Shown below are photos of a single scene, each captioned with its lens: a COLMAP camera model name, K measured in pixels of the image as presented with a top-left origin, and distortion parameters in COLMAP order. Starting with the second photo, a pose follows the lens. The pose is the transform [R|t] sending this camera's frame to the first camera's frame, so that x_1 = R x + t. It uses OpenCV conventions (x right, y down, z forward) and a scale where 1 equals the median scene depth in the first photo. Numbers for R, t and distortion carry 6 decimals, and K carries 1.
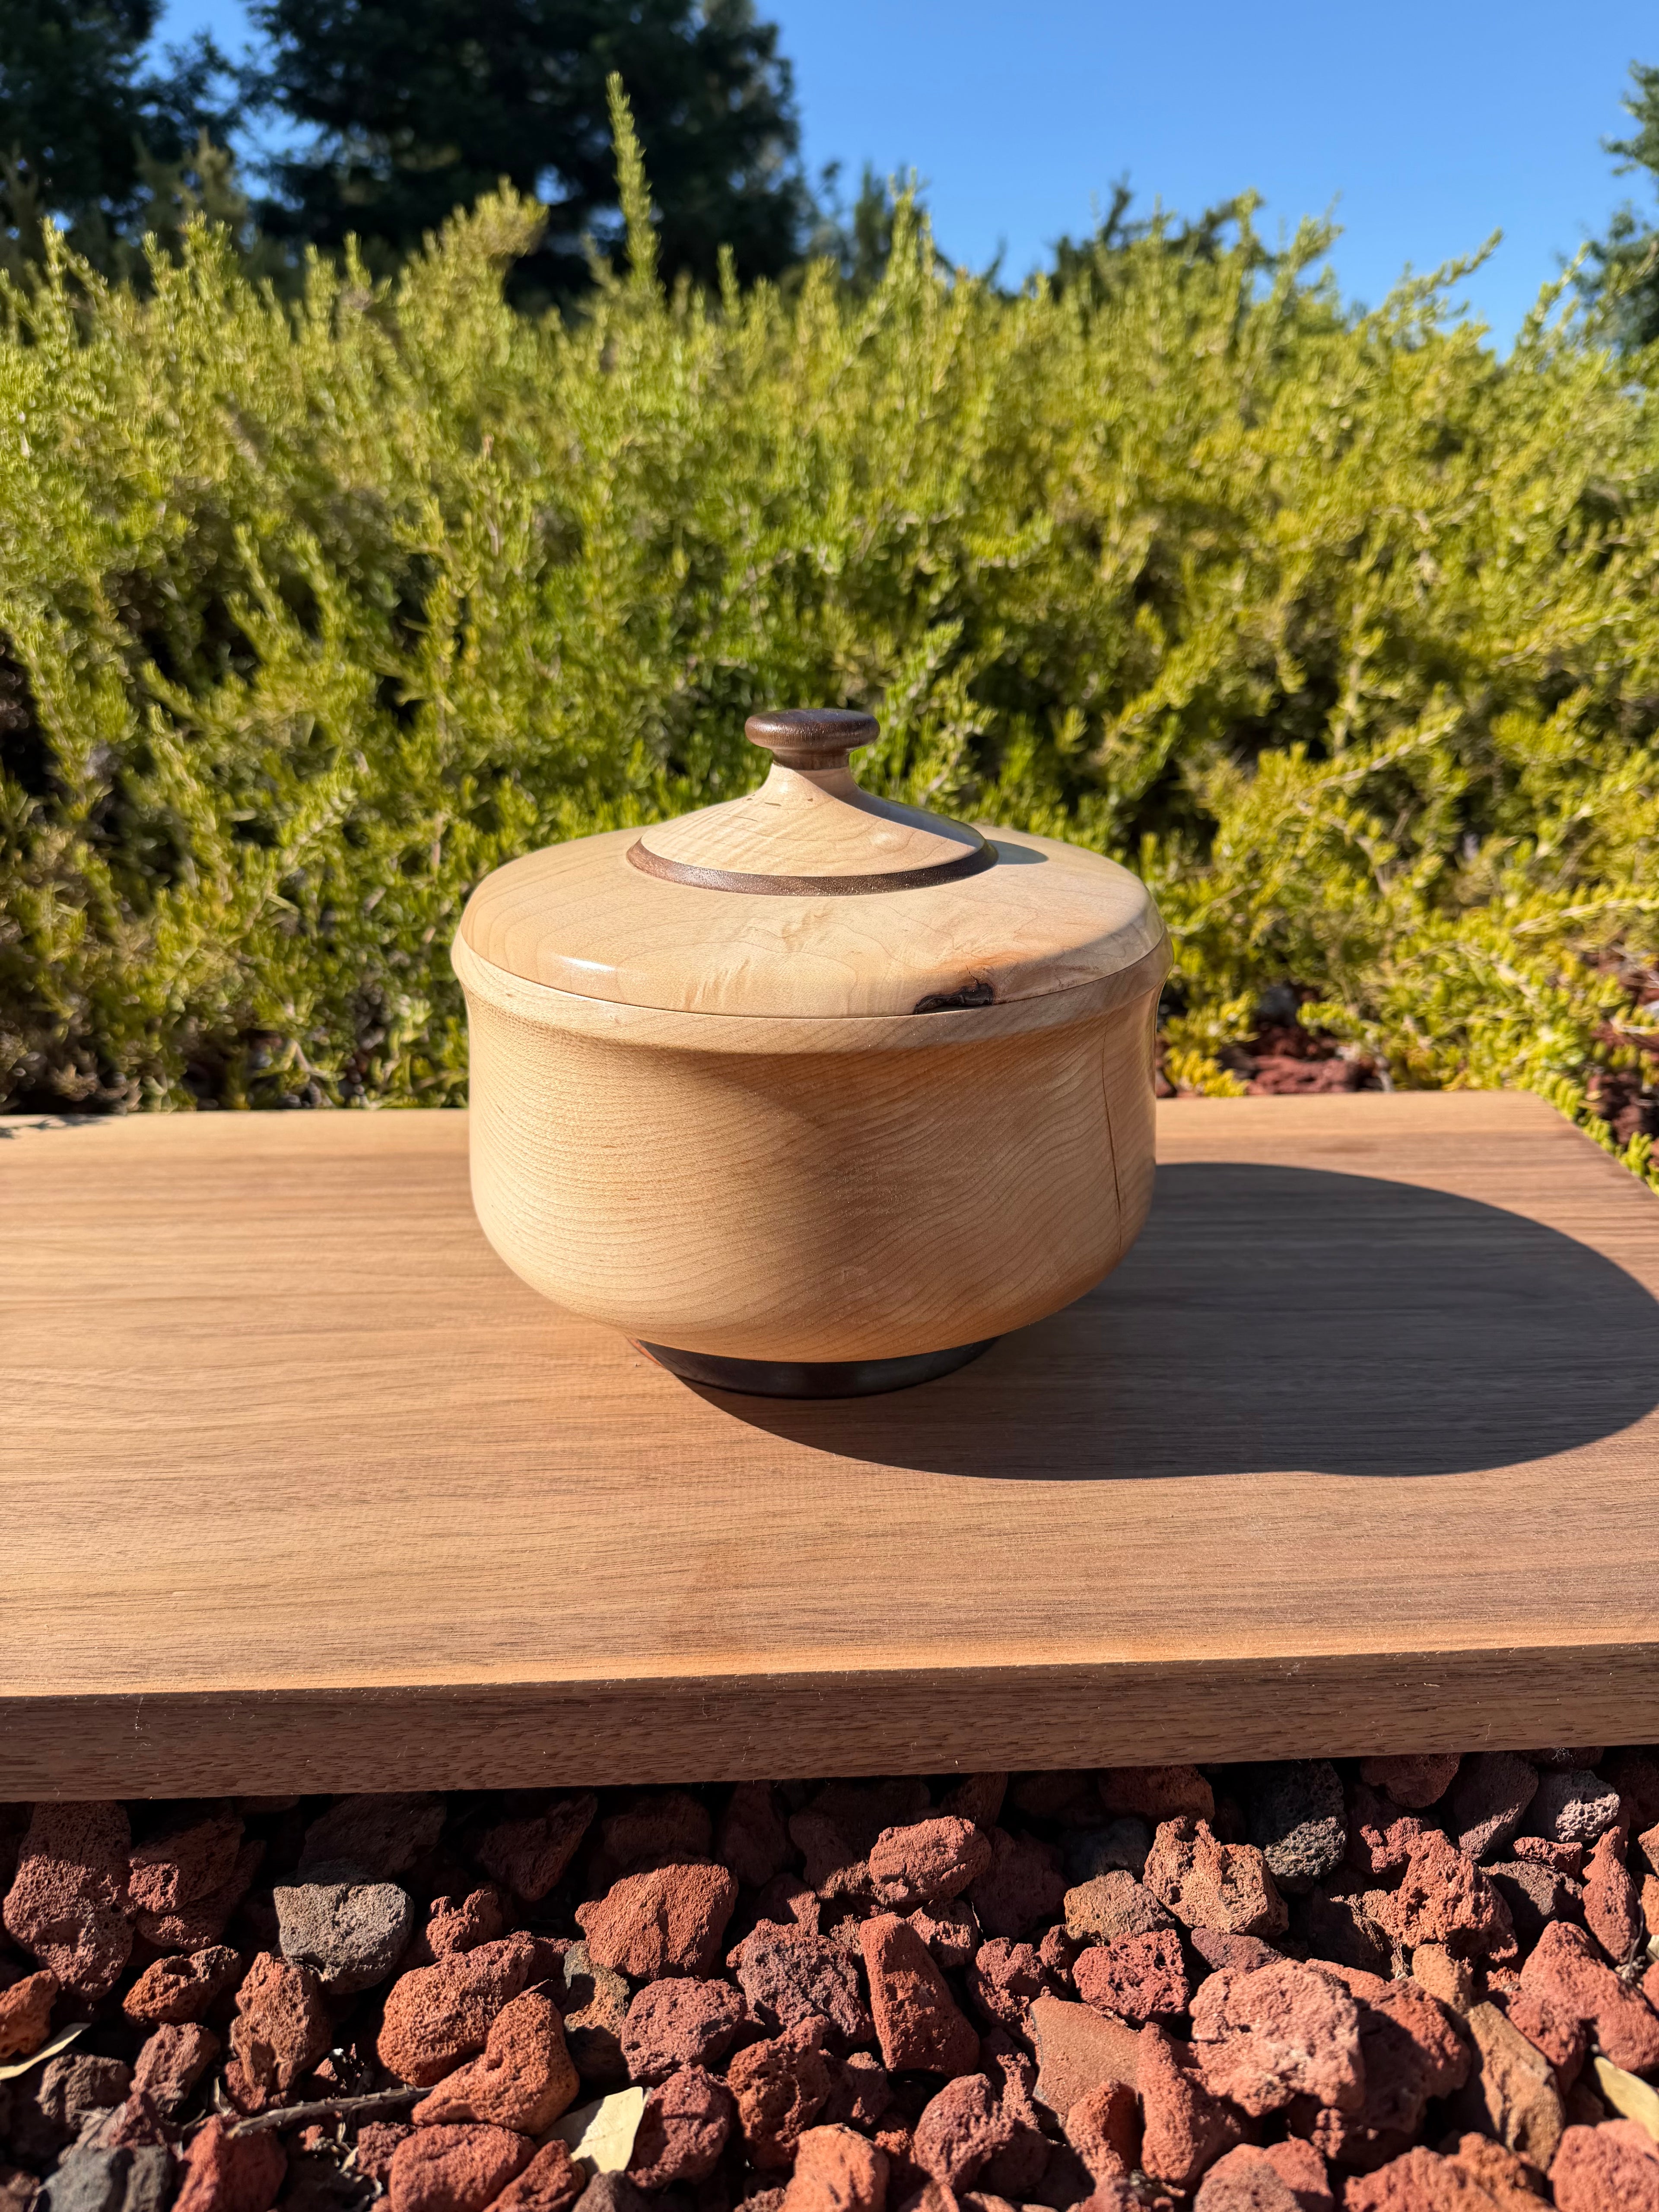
lens RADIAL K [[1646.3, 0, 831.7], [0, 1646.3, 1111.0], [0, 0, 1]] dist [-0.032172, 0.007927]
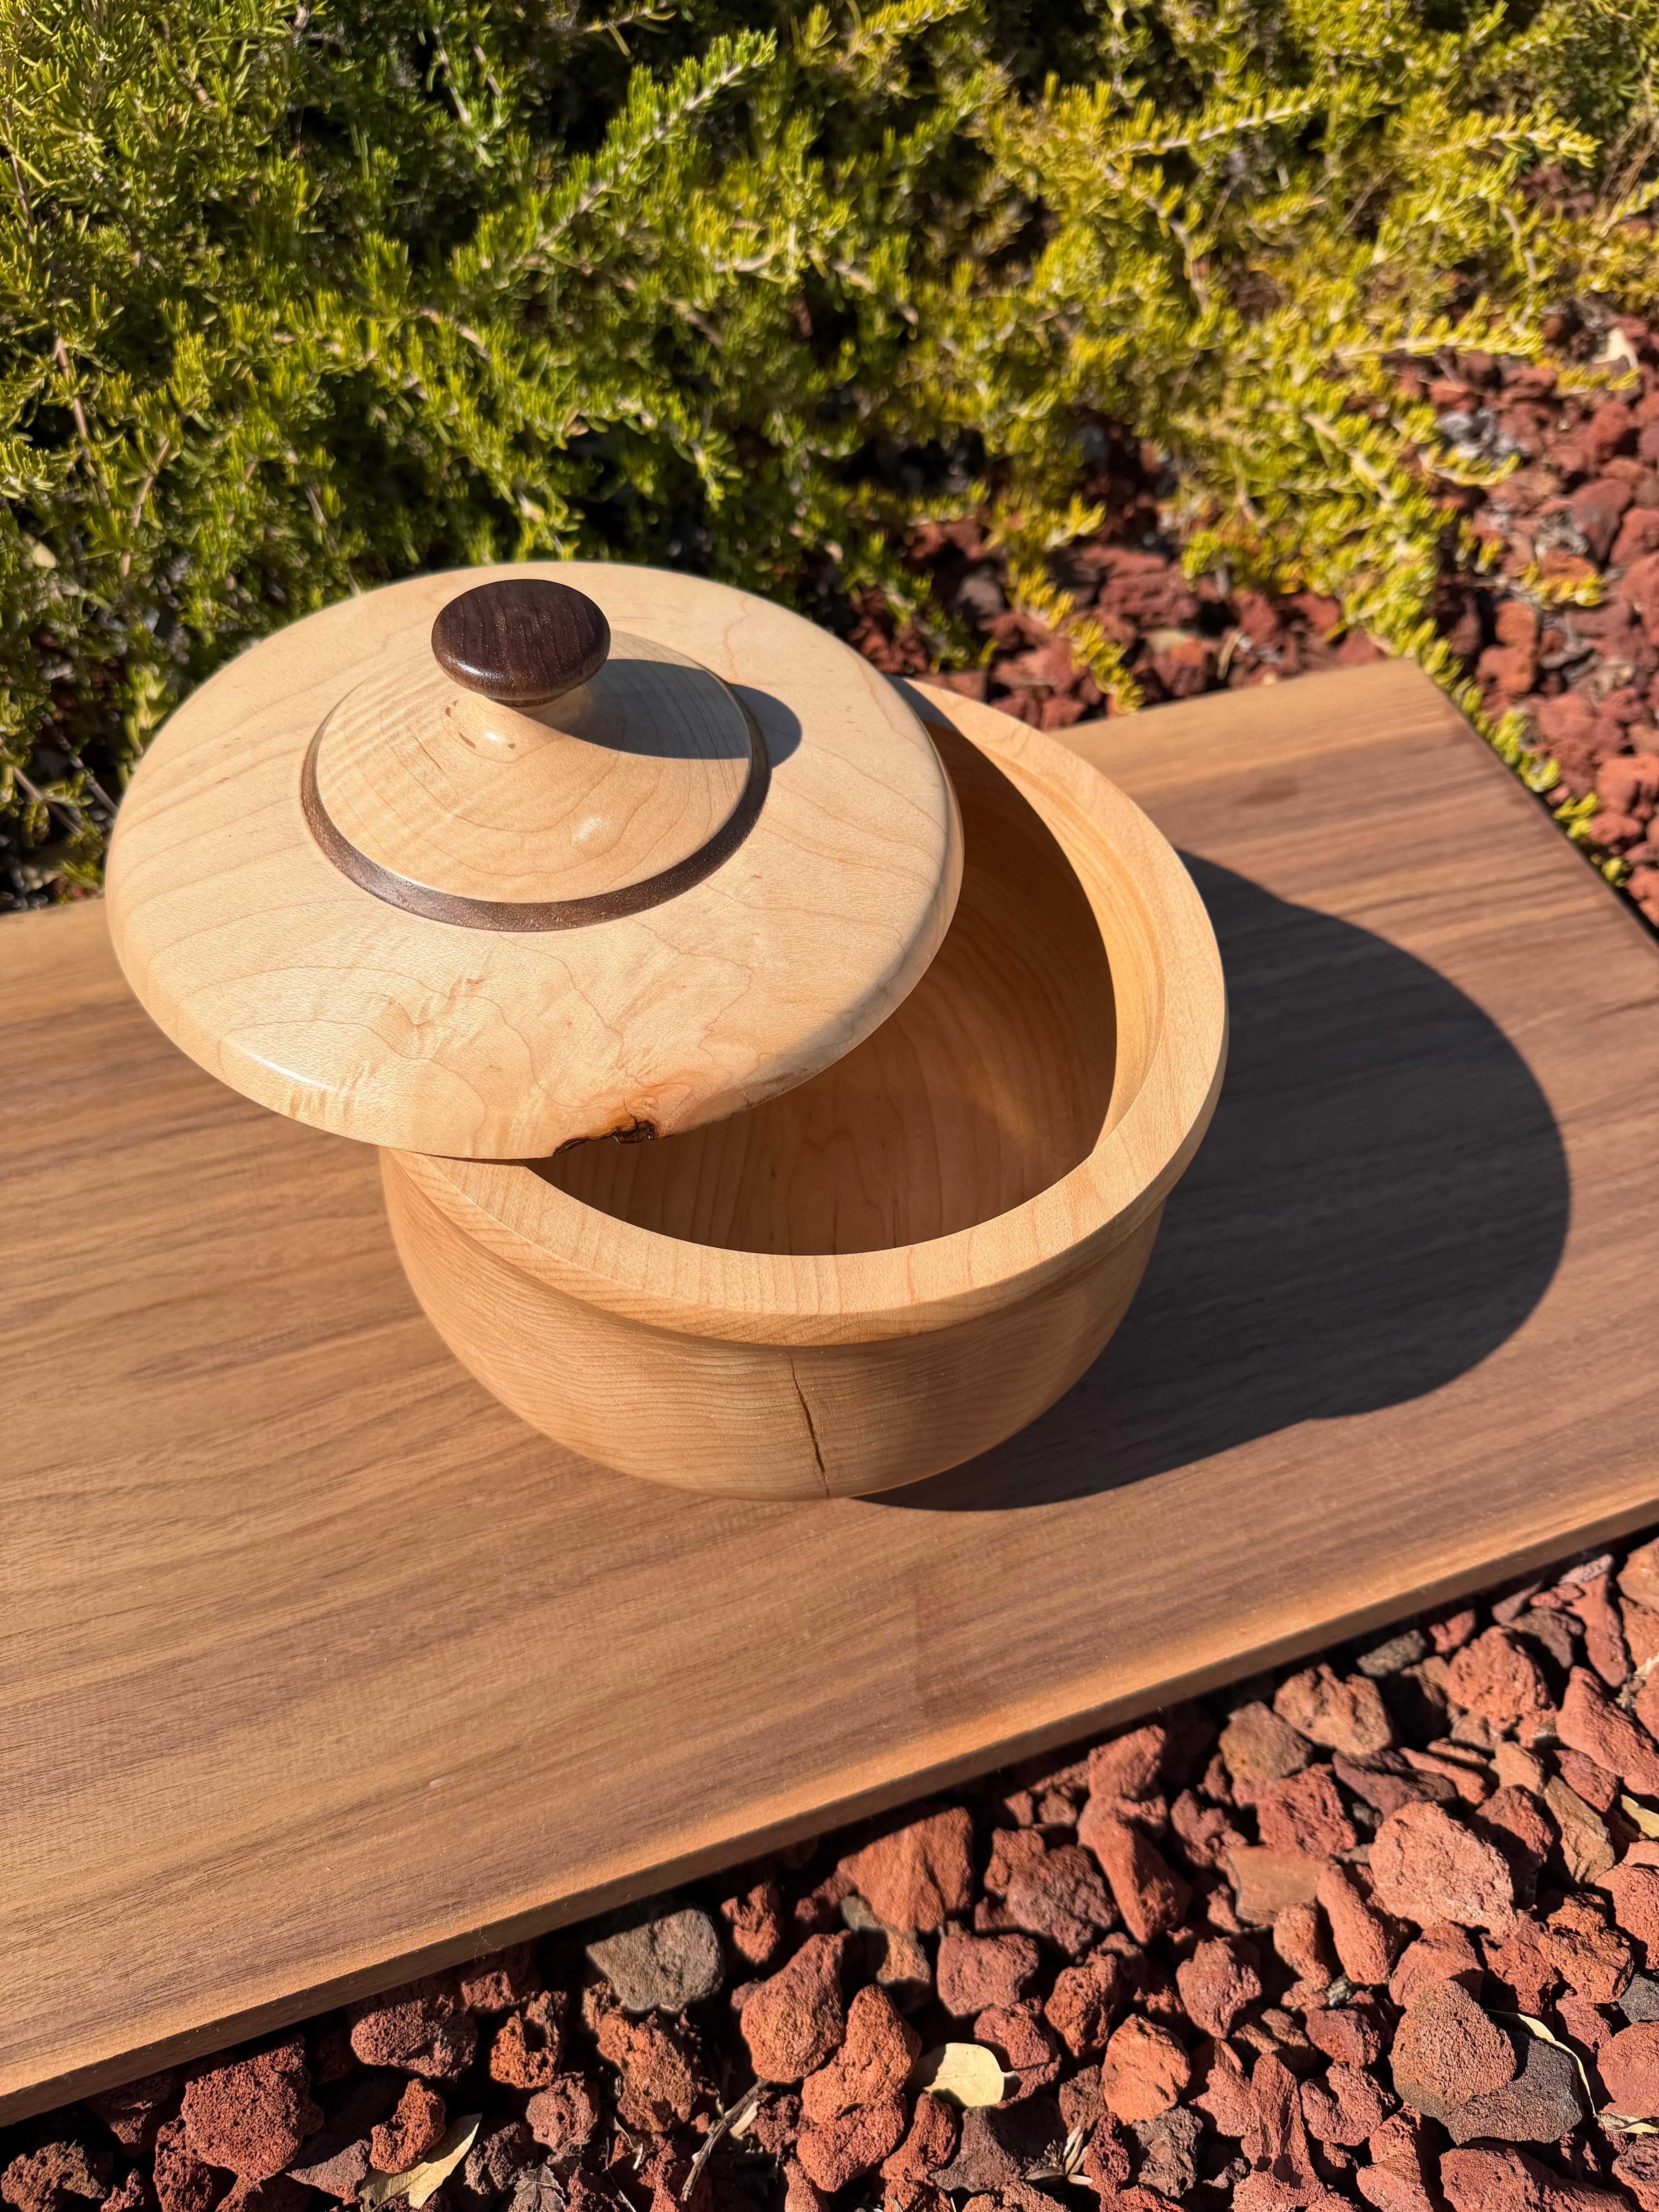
lens RADIAL K [[1646.3, 0, 831.7], [0, 1646.3, 1111.0], [0, 0, 1]] dist [-0.032172, 0.007927]
pose [[0.952086, -0.194631, 0.235903, -0.354695], [0.038871, 0.842111, 0.537901, -0.627040], [-0.303349, -0.502959, 0.809328, 0.356850]]
